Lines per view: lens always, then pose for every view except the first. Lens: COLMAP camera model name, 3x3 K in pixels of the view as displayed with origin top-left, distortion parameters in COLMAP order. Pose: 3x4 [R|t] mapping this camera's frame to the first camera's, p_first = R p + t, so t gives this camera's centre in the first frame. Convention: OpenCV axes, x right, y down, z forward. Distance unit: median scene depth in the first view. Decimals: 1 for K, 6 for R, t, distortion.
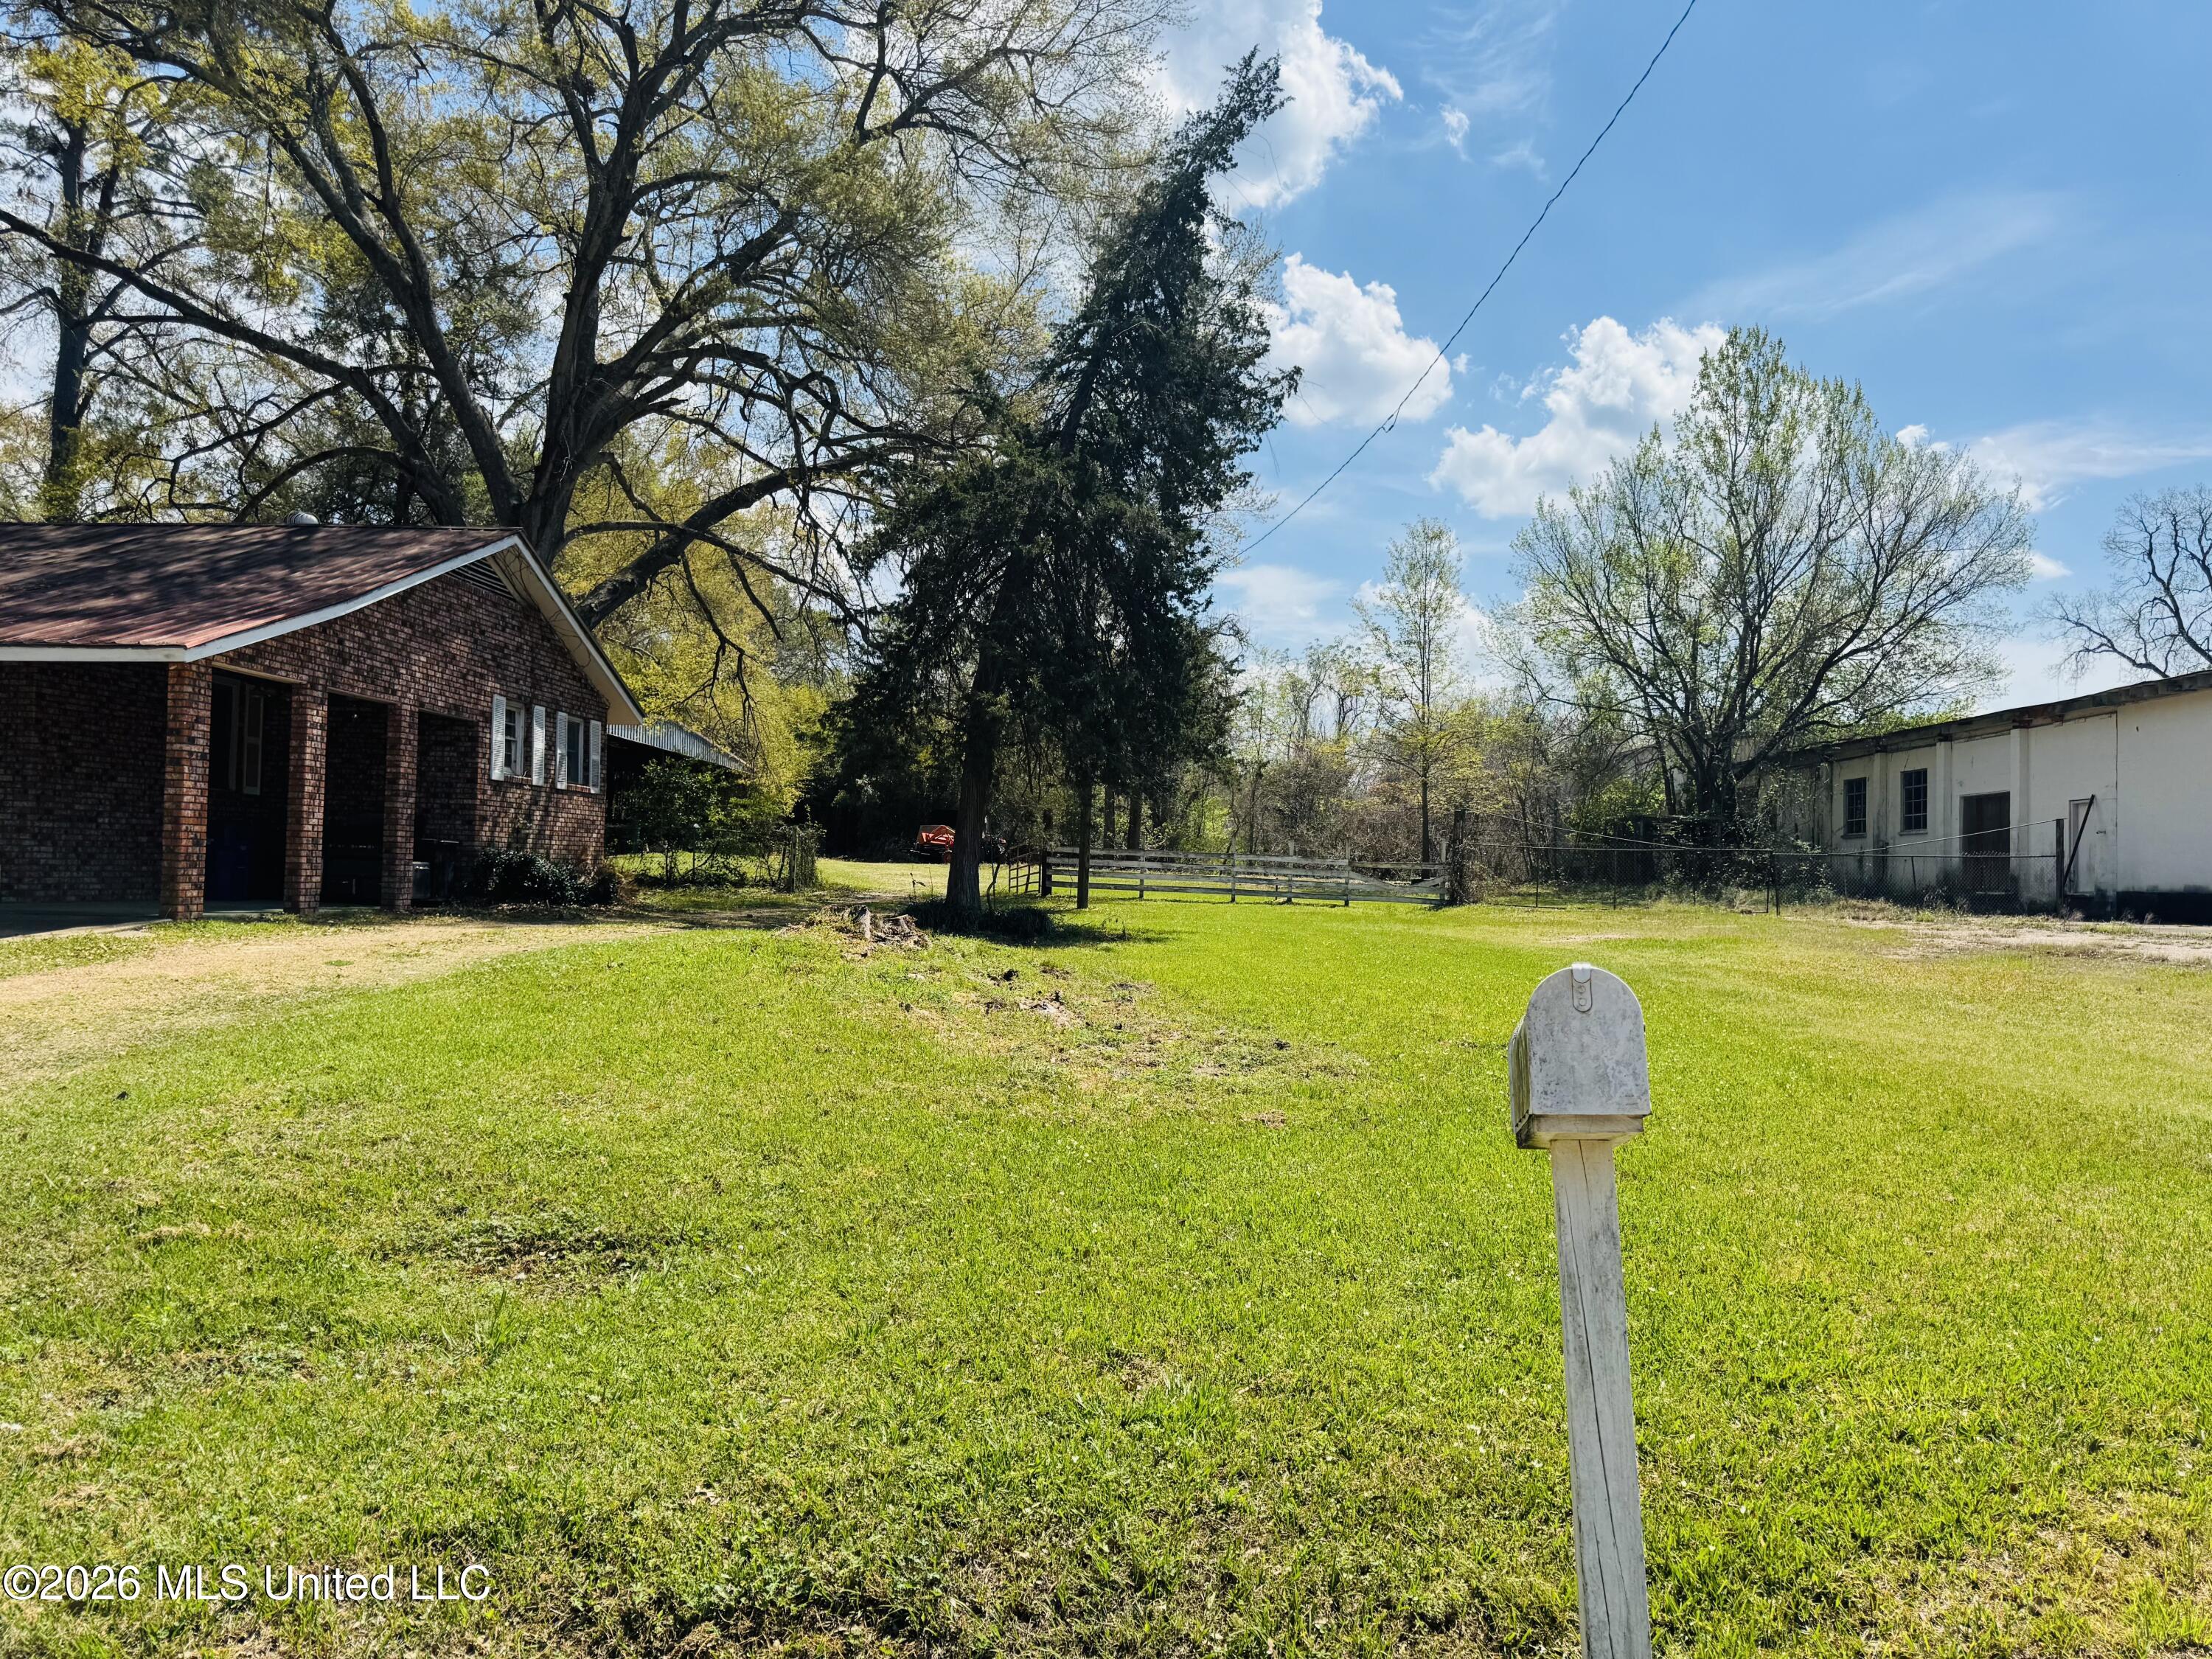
lens RADIAL K [[1556.7, 0, 1097.7], [0, 1556.7, 826.1], [0, 0, 1]] dist [0.077932, -0.079670]
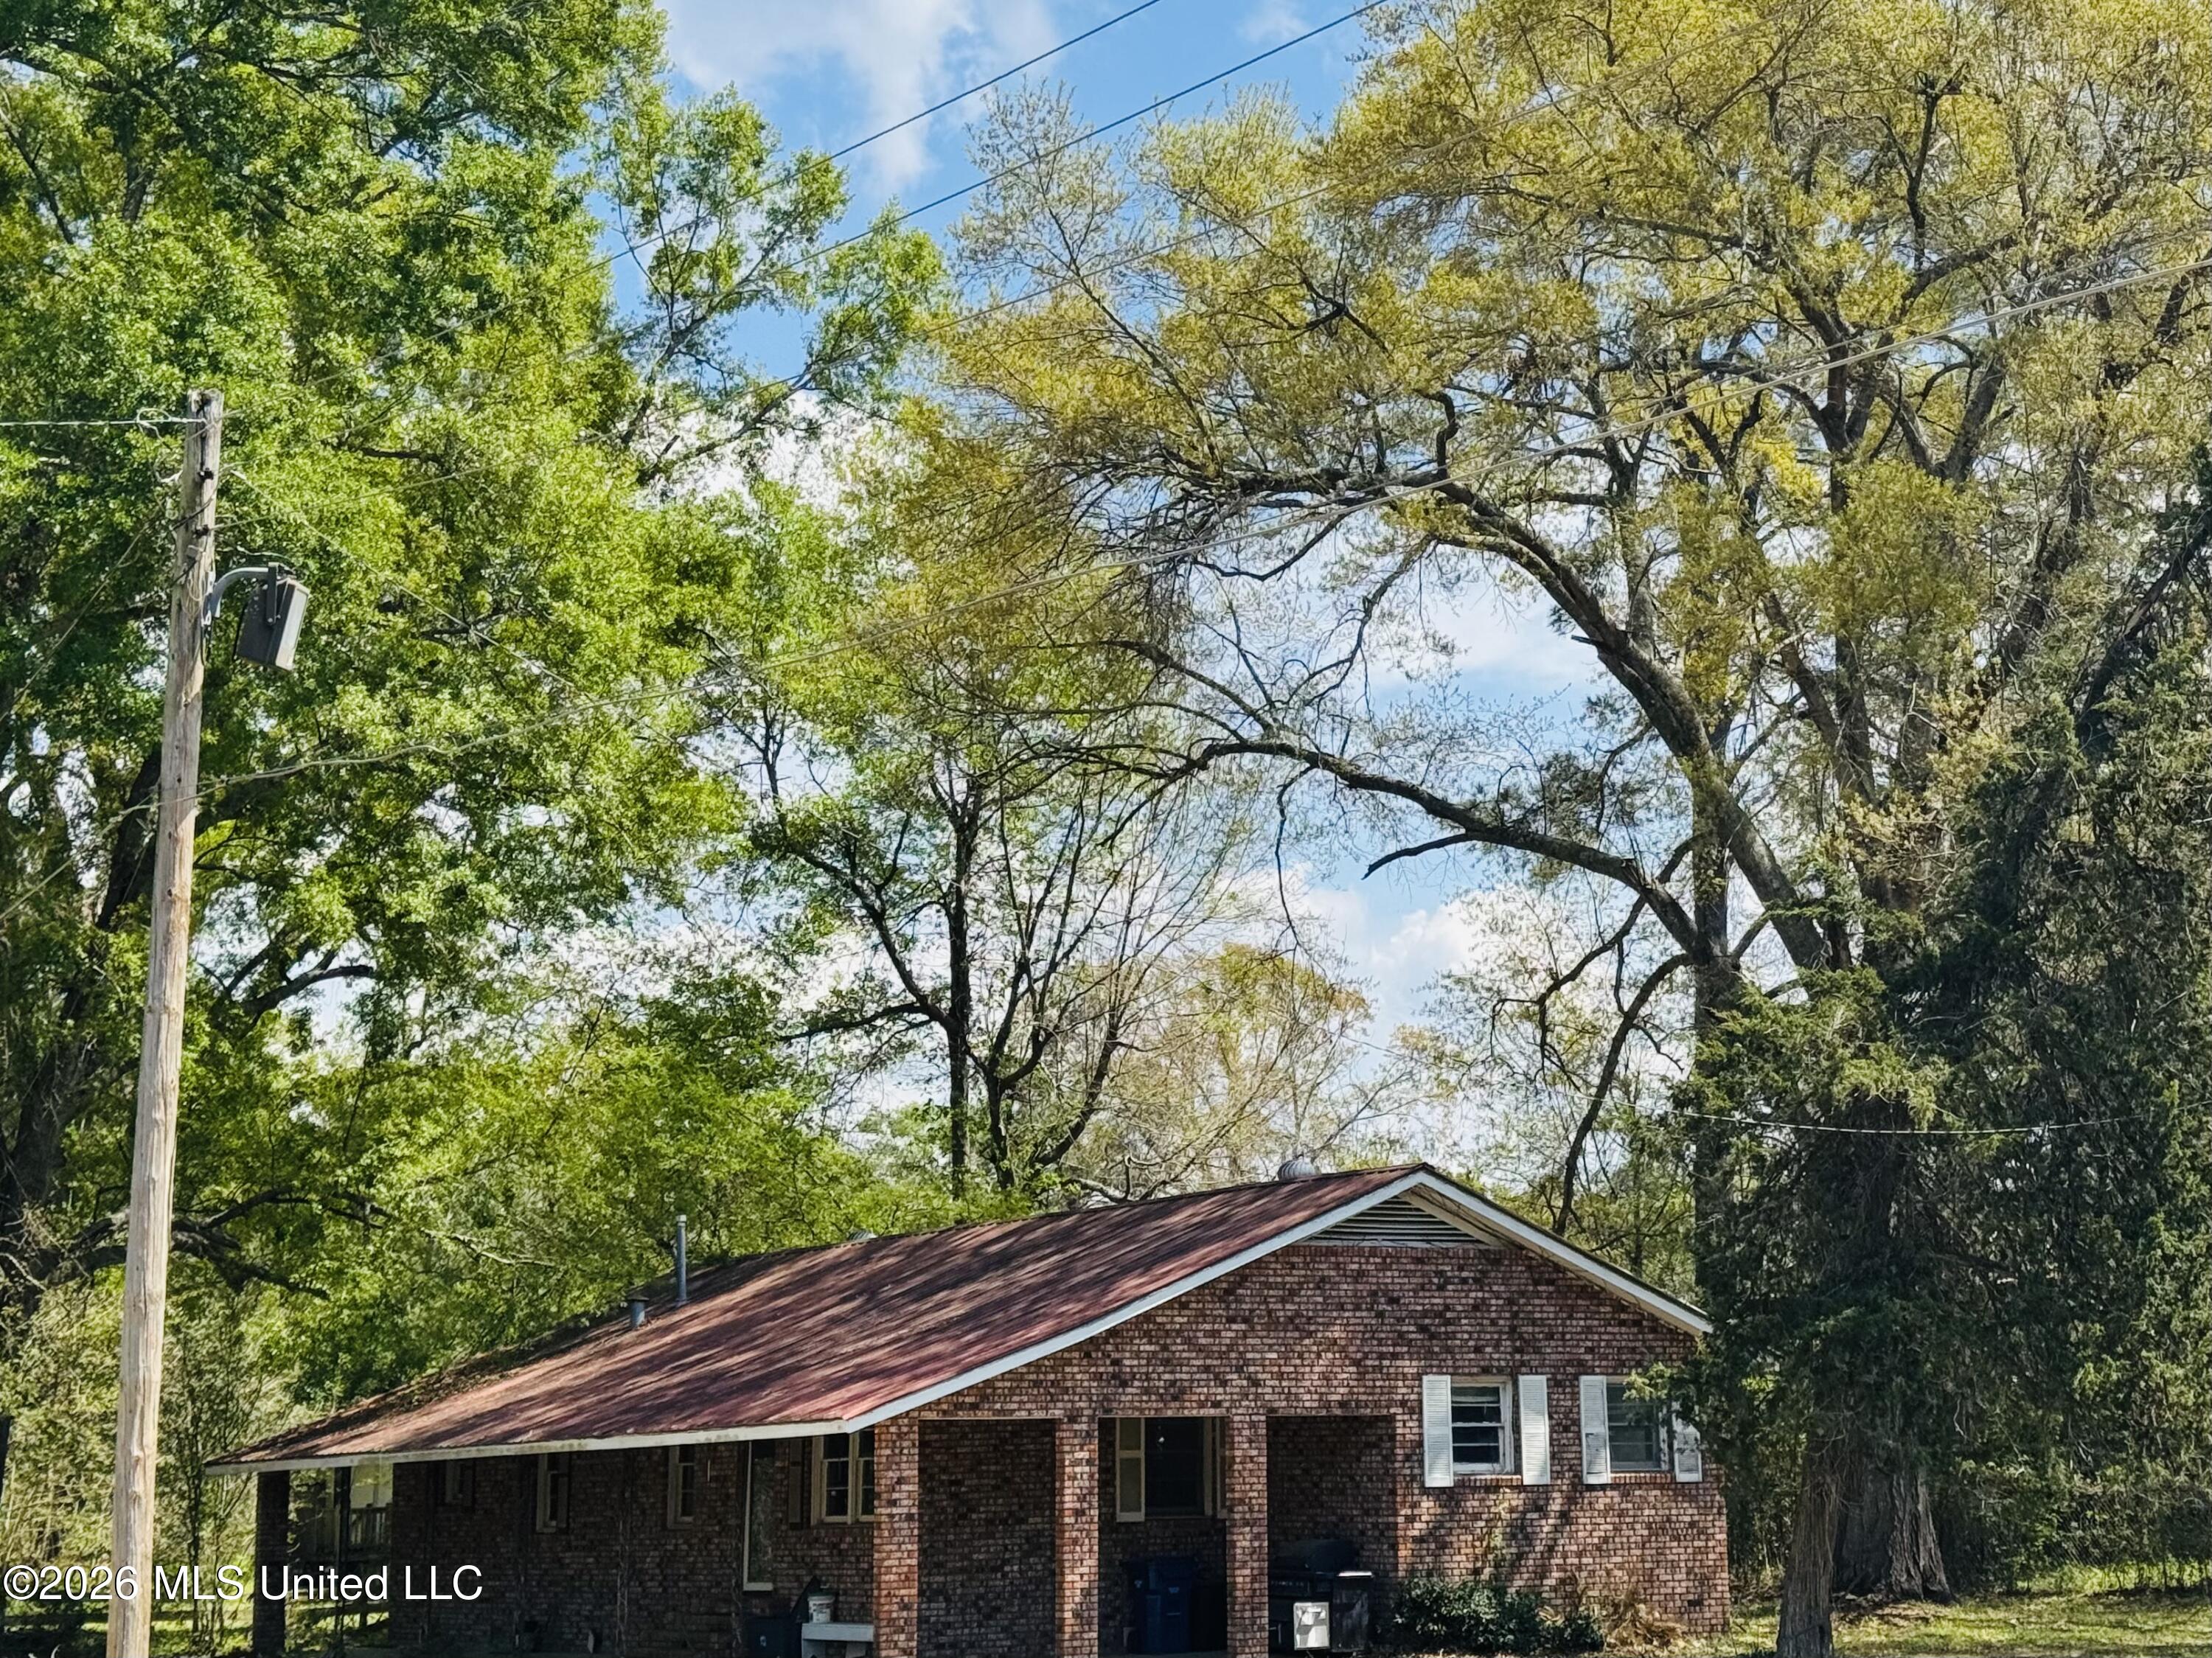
lens RADIAL K [[3799.2, 0, 1325.3], [0, 3799.2, 696.5], [0, 0, 1]] dist [0.193903, 0.000000]
pose [[0.605064, -0.194617, -0.772024, 1.091108], [0.058613, 0.977922, -0.200584, -0.033908], [0.794016, 0.076115, 0.603113, -0.209286]]
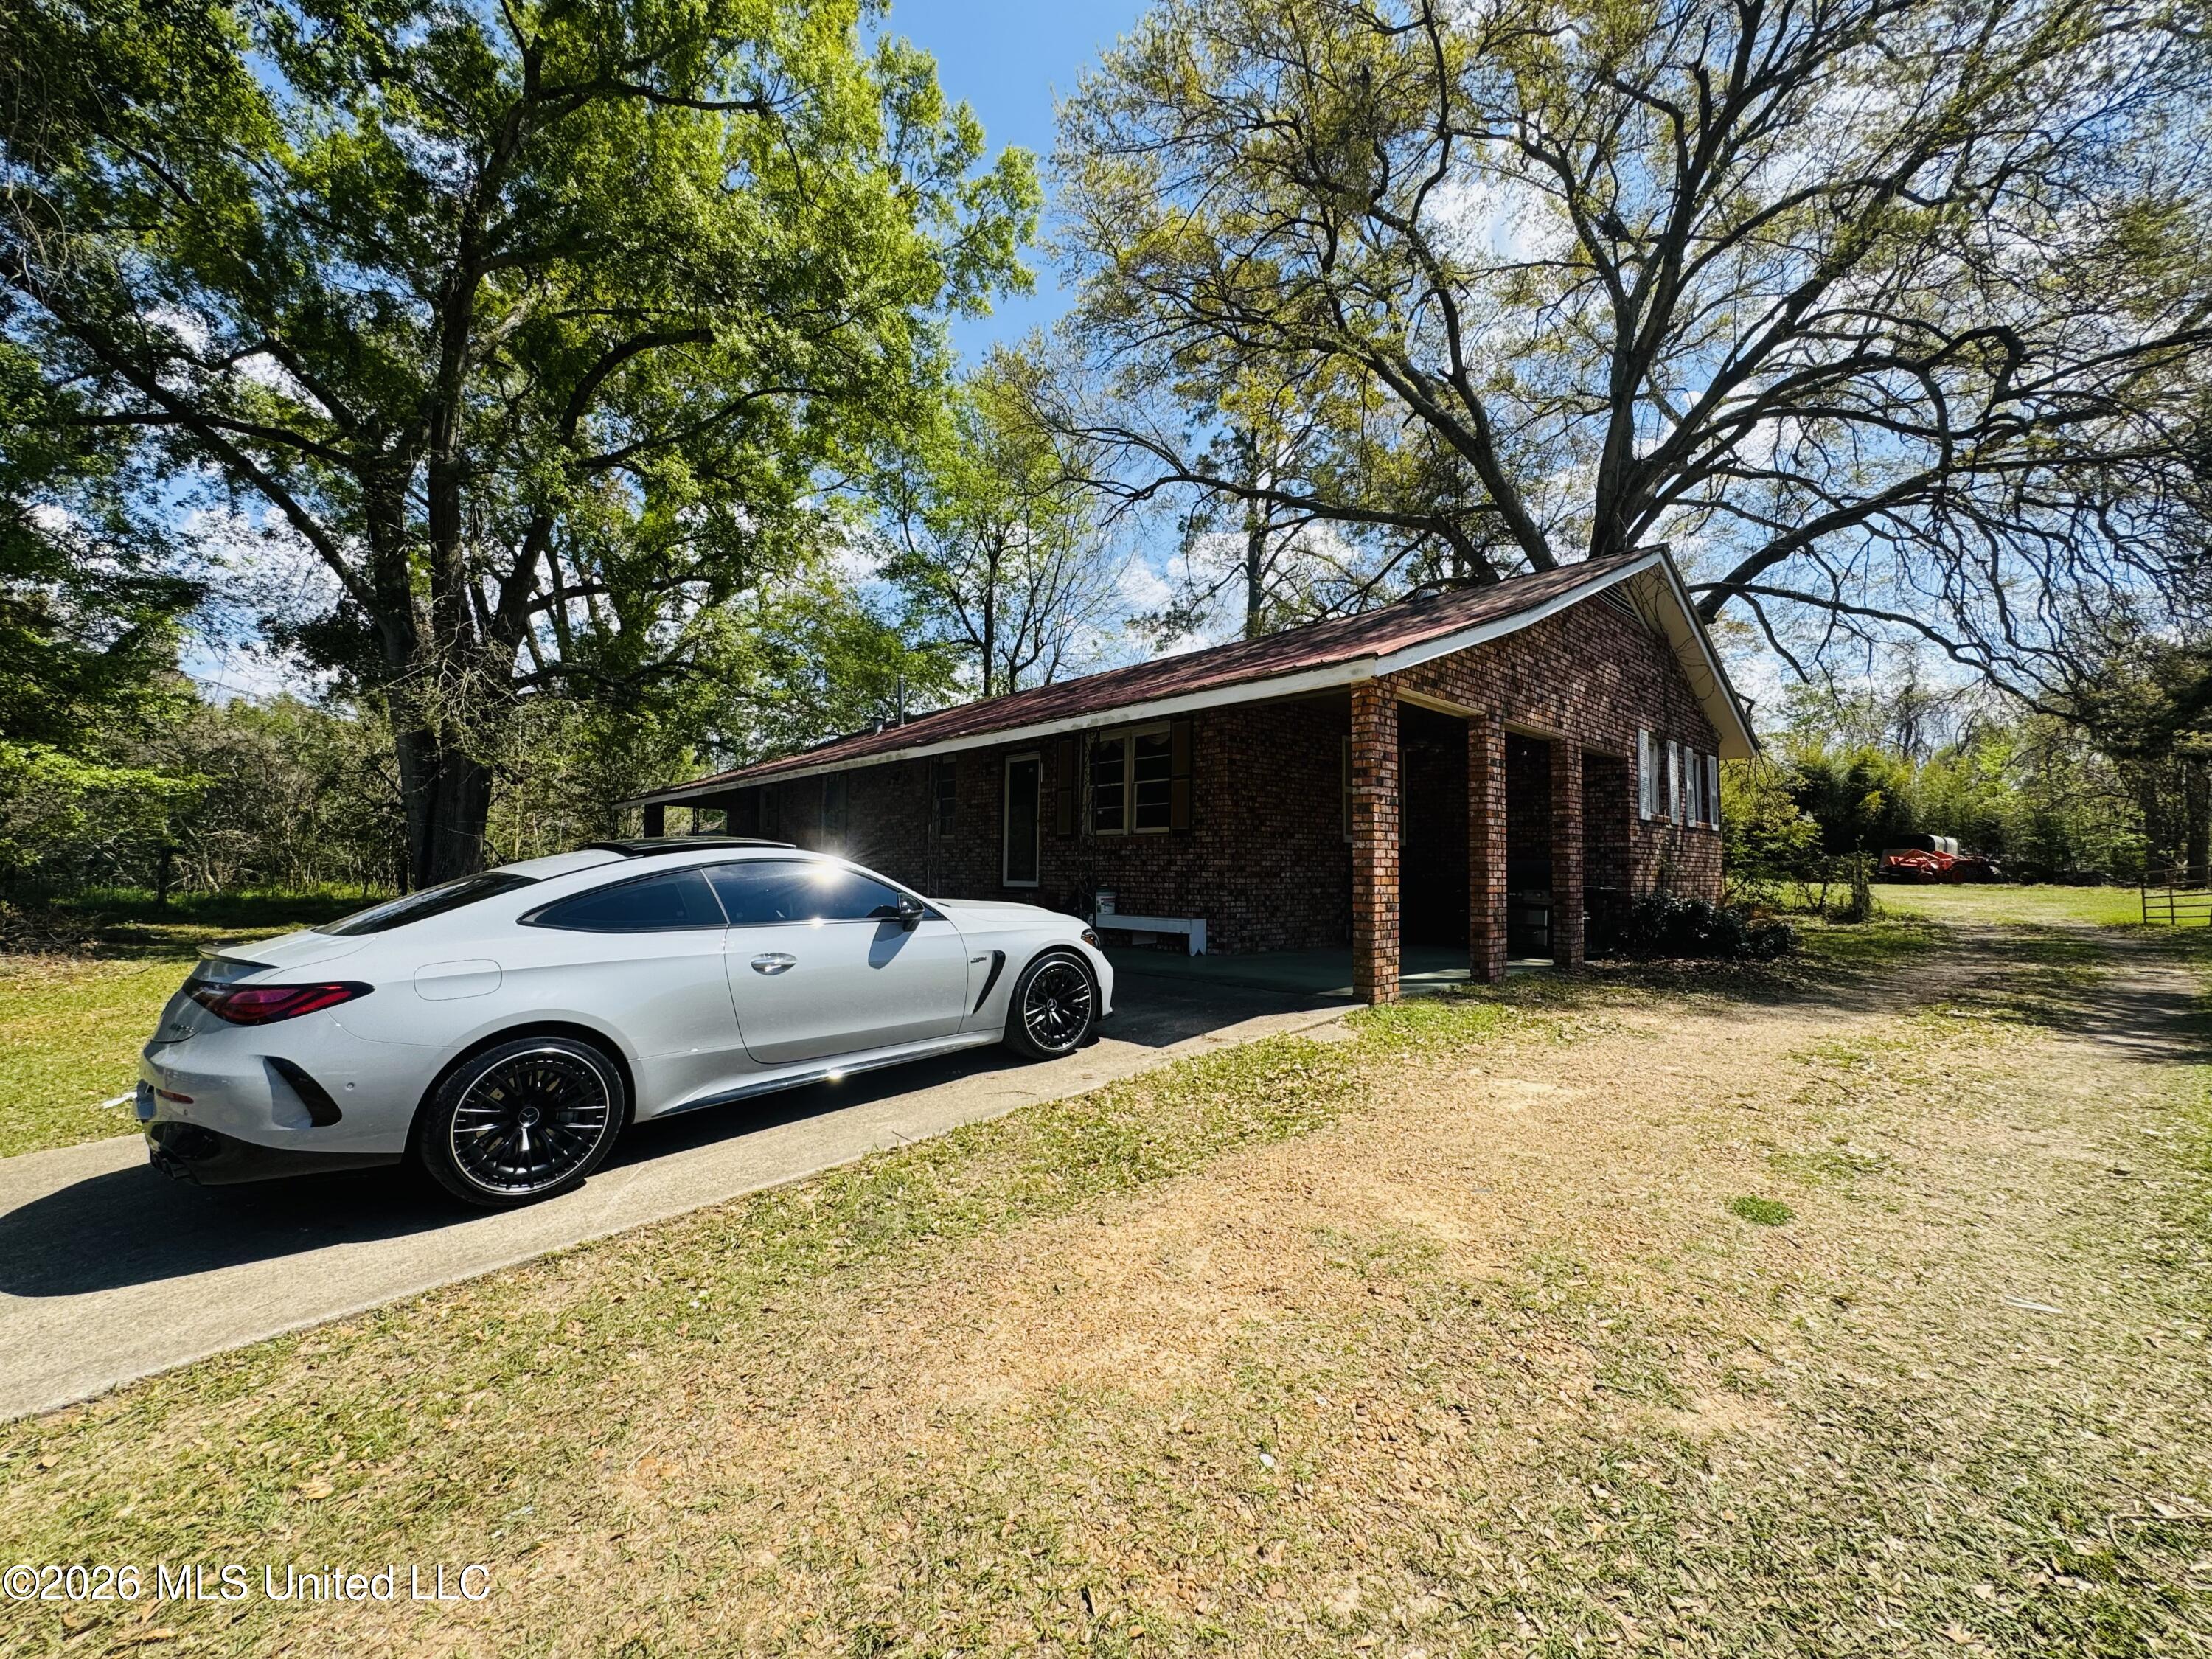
lens RADIAL K [[895.5, 0, 1102.9], [0, 895.5, 826.9], [0, 0, 1]] dist [0.006095, -0.000194]
pose [[0.728632, -0.052106, -0.682920, -0.247666], [0.027634, 0.998527, -0.046703, -0.009173], [0.684347, 0.015157, 0.728999, 0.387216]]
